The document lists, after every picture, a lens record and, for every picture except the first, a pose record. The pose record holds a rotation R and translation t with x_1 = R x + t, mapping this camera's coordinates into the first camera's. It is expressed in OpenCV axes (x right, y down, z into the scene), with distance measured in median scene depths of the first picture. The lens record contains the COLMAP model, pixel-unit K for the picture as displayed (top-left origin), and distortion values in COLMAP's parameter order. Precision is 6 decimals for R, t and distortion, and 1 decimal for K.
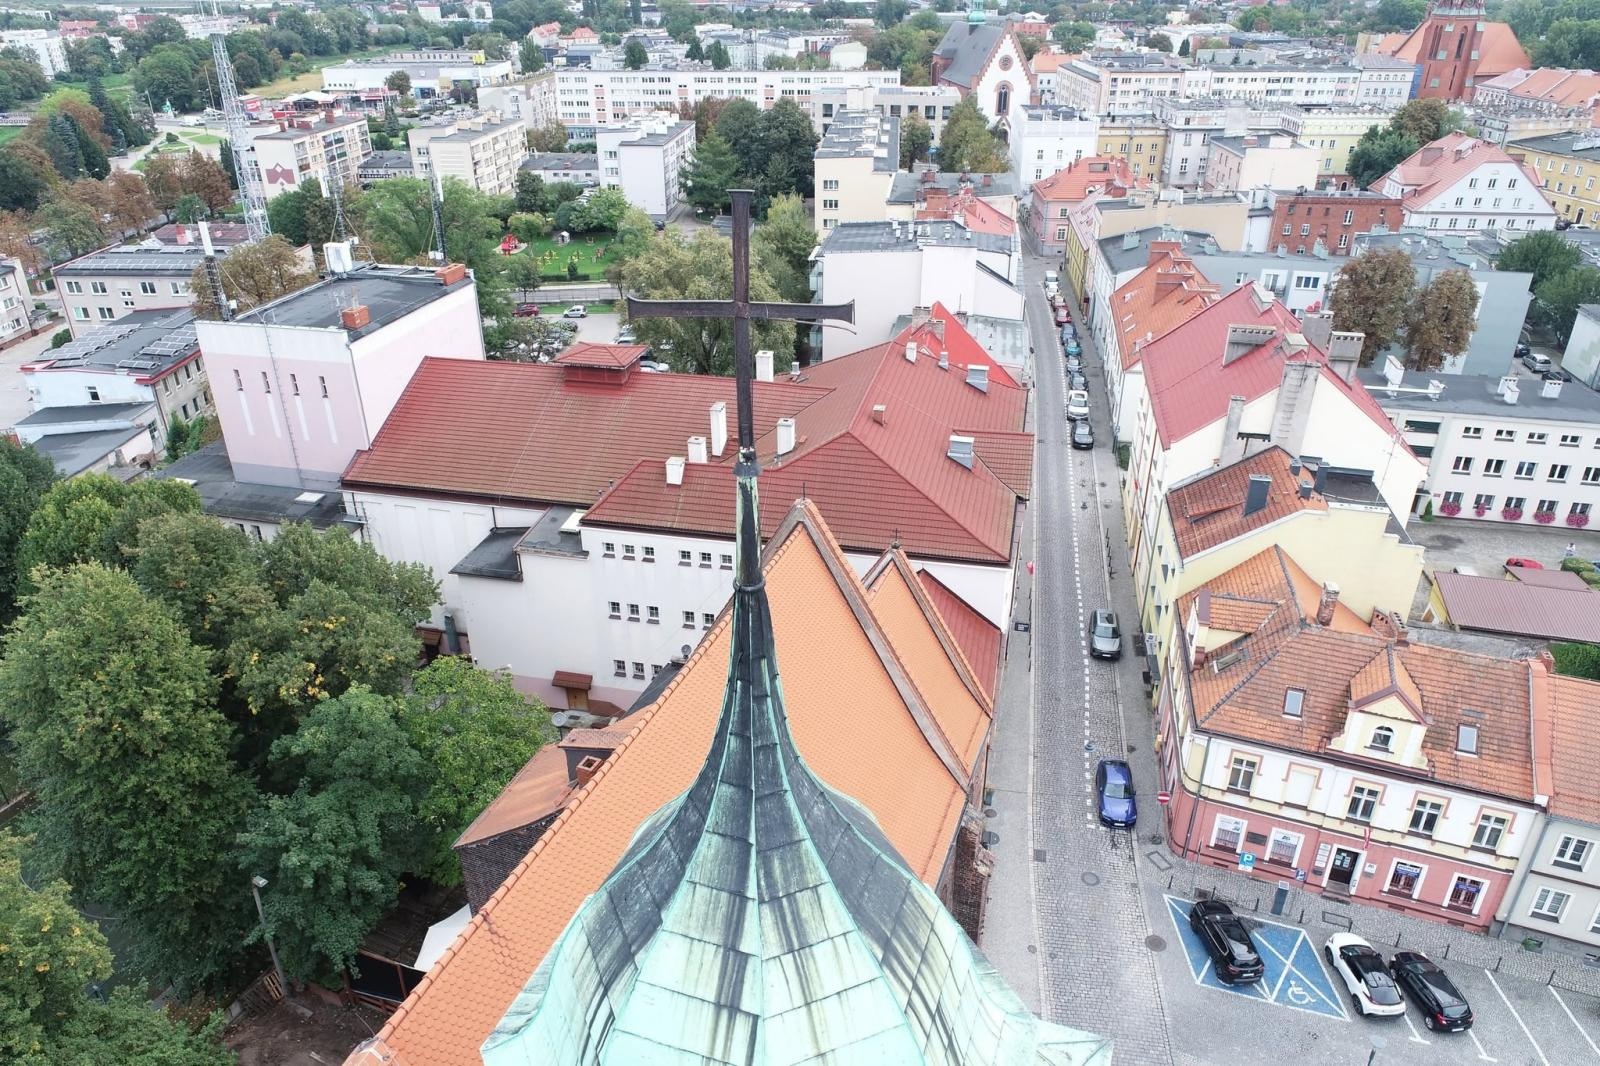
lens RADIAL K [[1091.8, 0, 798.9], [0, 1091.8, 535.9], [0, 0, 1]] dist [-0.006003, 0.004508]
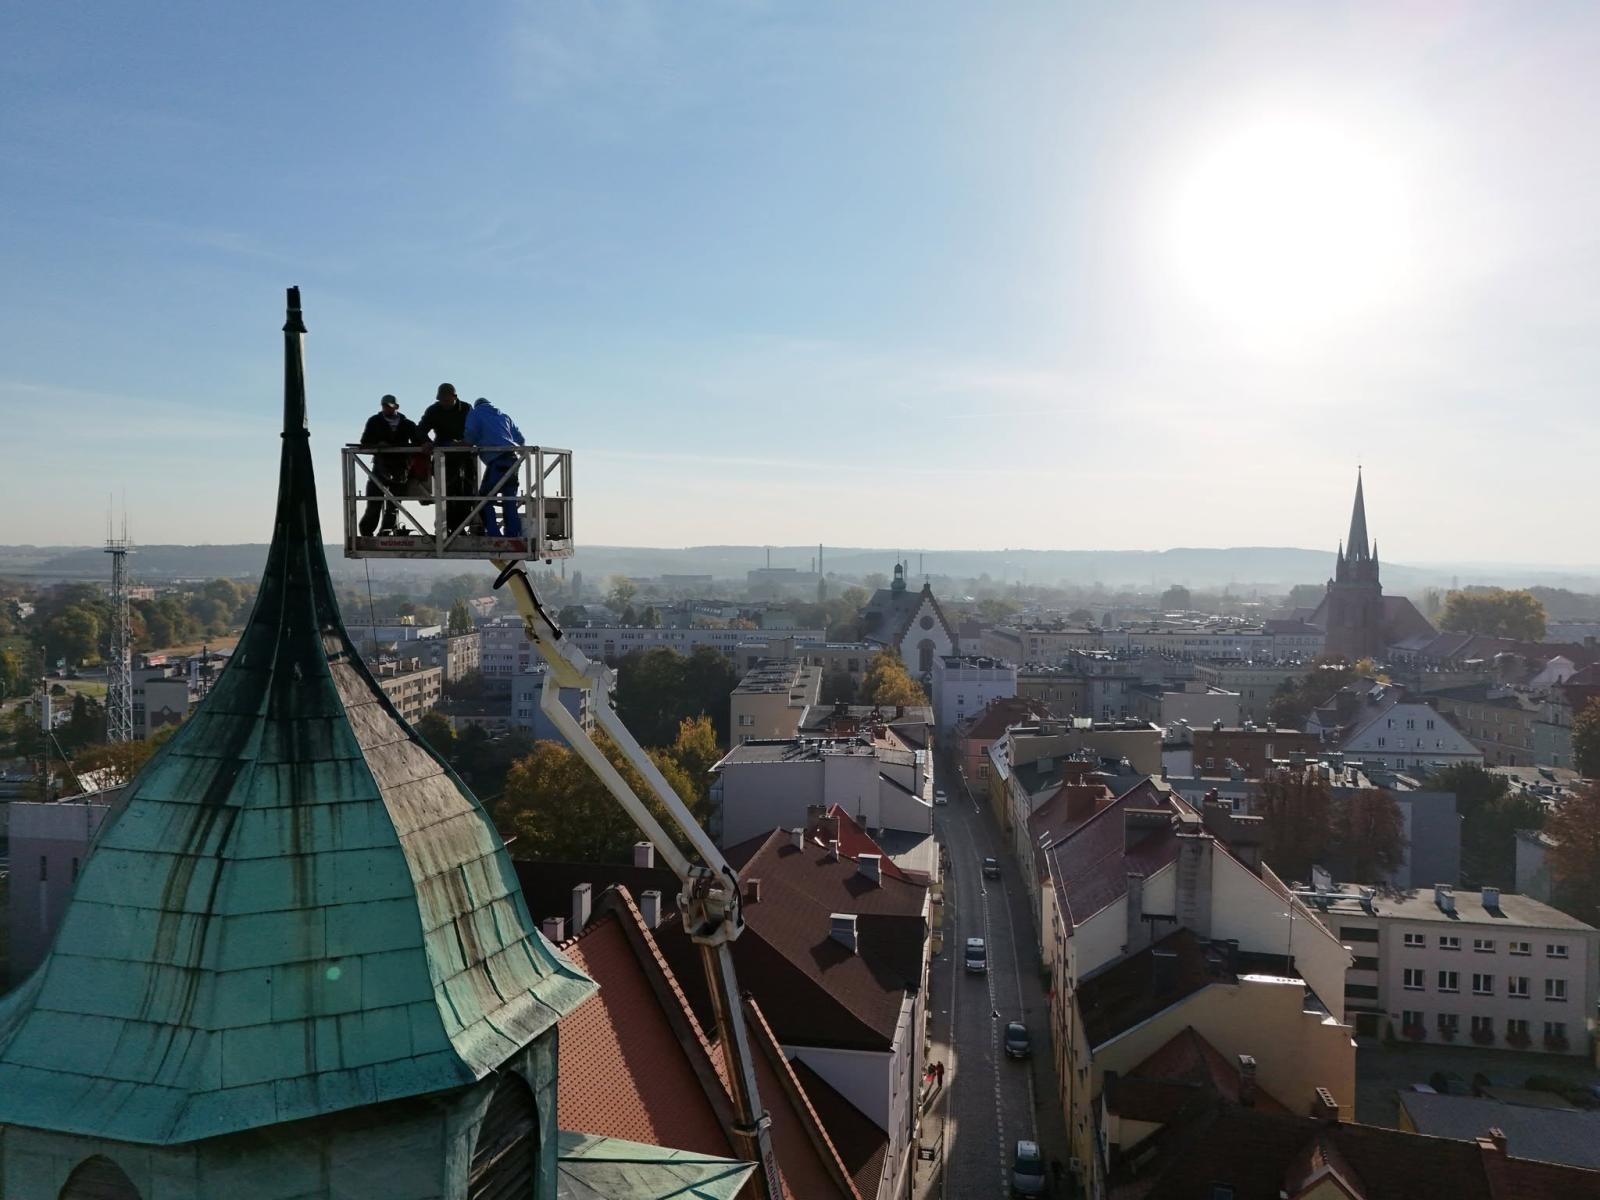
lens RADIAL K [[1180.6, 0, 798.4], [0, 1180.6, 599.6], [0, 0, 1]] dist [0.076730, -0.059917]
pose [[0.998720, 0.012480, 0.049012, 0.044449], [0.009933, 0.901802, -0.432036, 0.078039], [-0.049590, 0.431970, 0.900524, -0.013056]]
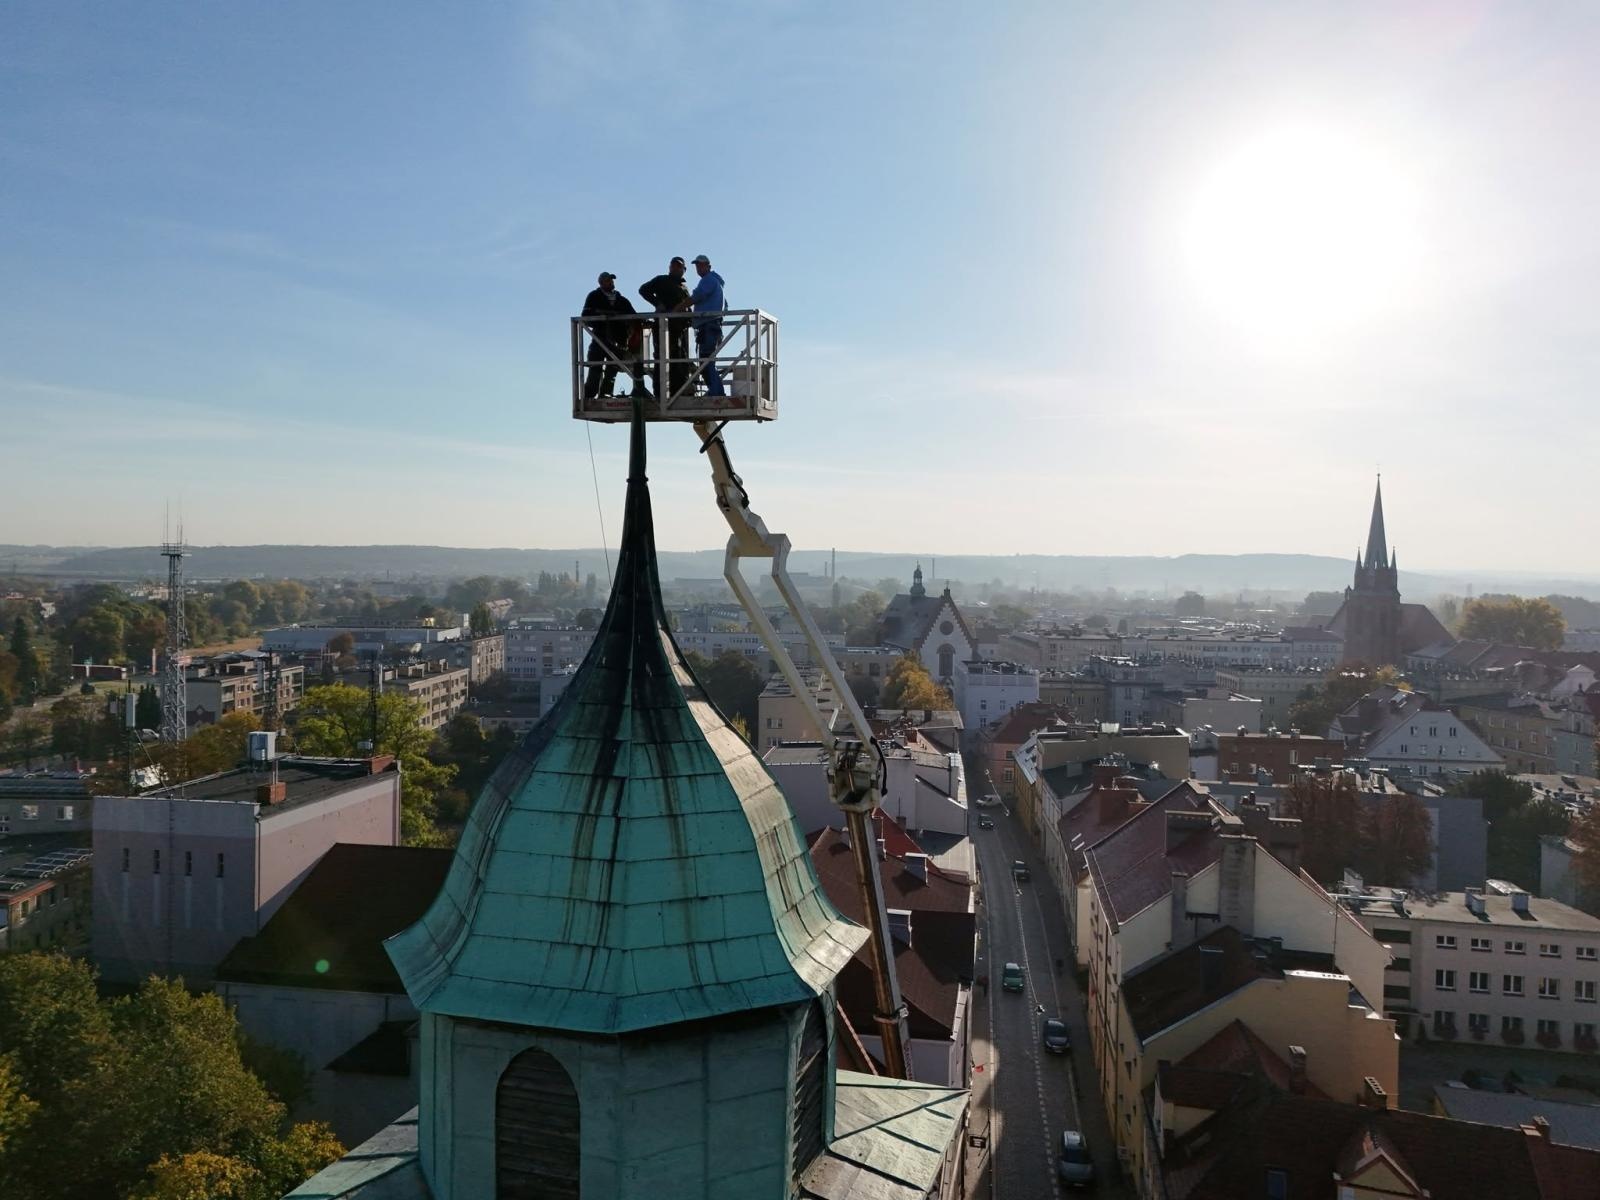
lens RADIAL K [[1180.6, 0, 799.1], [0, 1180.6, 600.7], [0, 0, 1]] dist [0.076730, -0.059917]
pose [[0.998989, 0.018223, 0.041102, 0.011110], [0.001438, 0.900763, -0.434308, 0.089105], [-0.044937, 0.433928, 0.899826, -0.038326]]
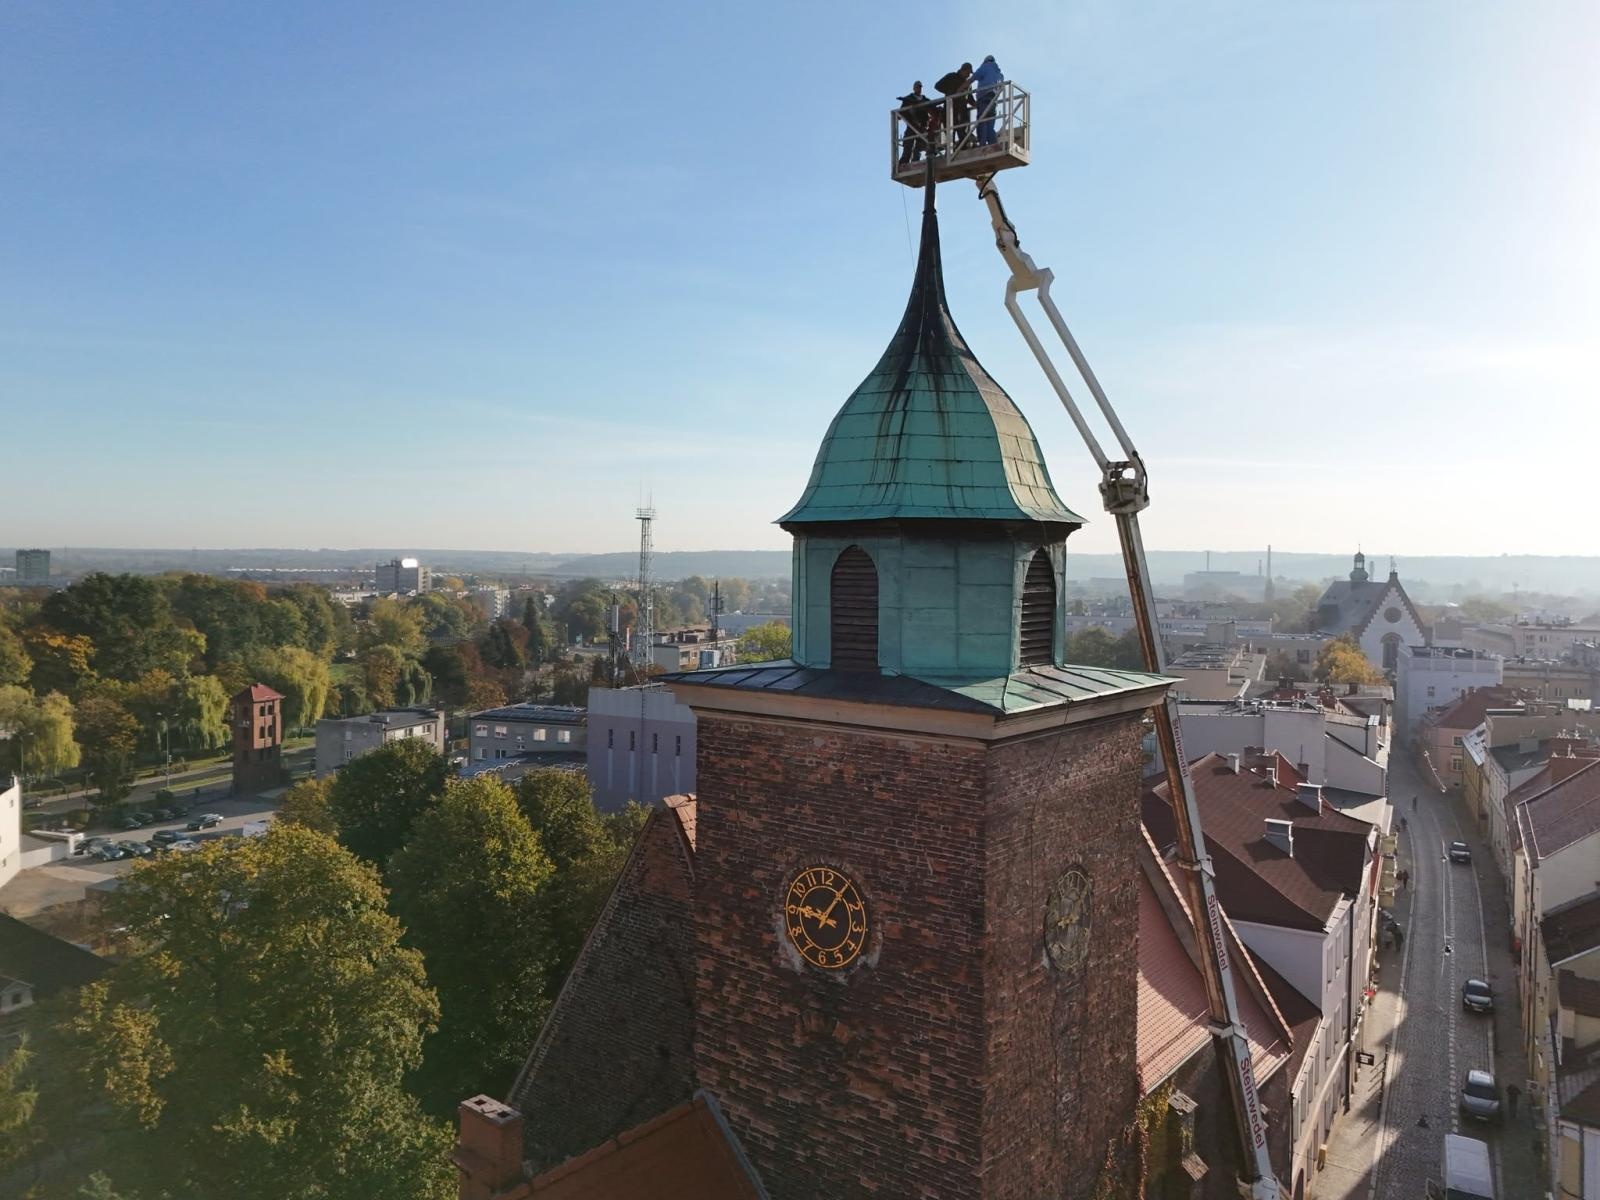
lens RADIAL K [[1180.6, 0, 800.6], [0, 1180.6, 604.2], [0, 0, 1]] dist [0.076730, -0.059917]
pose [[0.953104, 0.027635, -0.301378, 0.045264], [-0.155048, 0.899796, -0.407832, 0.177960], [0.259909, 0.435434, 0.861884, -0.079424]]
